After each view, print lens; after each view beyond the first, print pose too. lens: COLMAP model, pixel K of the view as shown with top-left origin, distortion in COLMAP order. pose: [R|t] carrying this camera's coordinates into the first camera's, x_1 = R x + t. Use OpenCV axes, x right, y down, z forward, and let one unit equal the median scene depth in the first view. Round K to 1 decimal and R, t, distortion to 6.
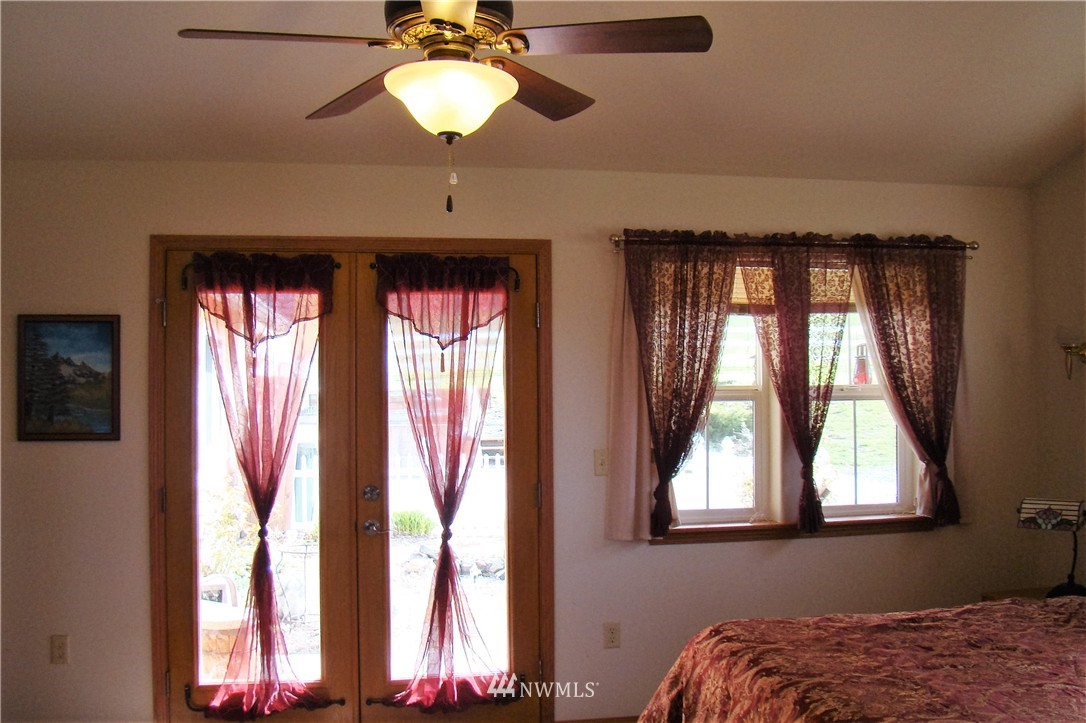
lens RADIAL K [[984.3, 0, 543.0], [0, 984.3, 361.5], [0, 0, 1]] dist [-0.133062, 0.000907]
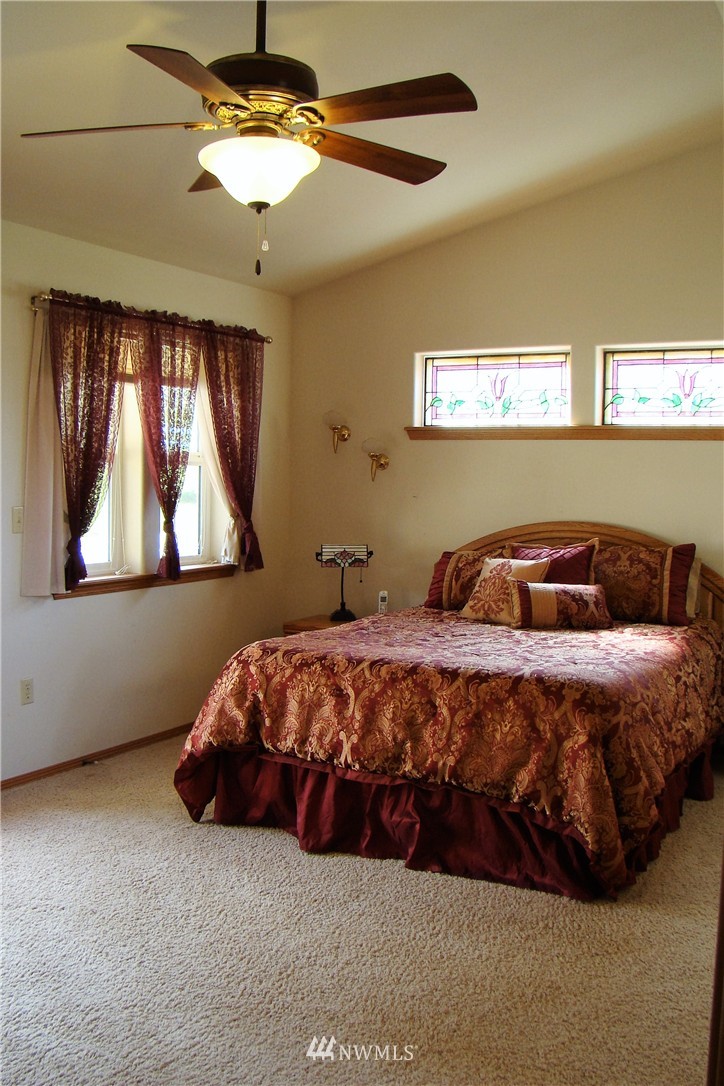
lens RADIAL K [[984.3, 0, 362.0], [0, 984.3, 543.0], [0, 0, 1]] dist [-0.133062, 0.000907]
pose [[0.649895, -0.035583, 0.759191, -0.453118], [-0.045467, 0.995294, 0.085571, 0.025174], [-0.758663, -0.090131, 0.645218, 0.095769]]
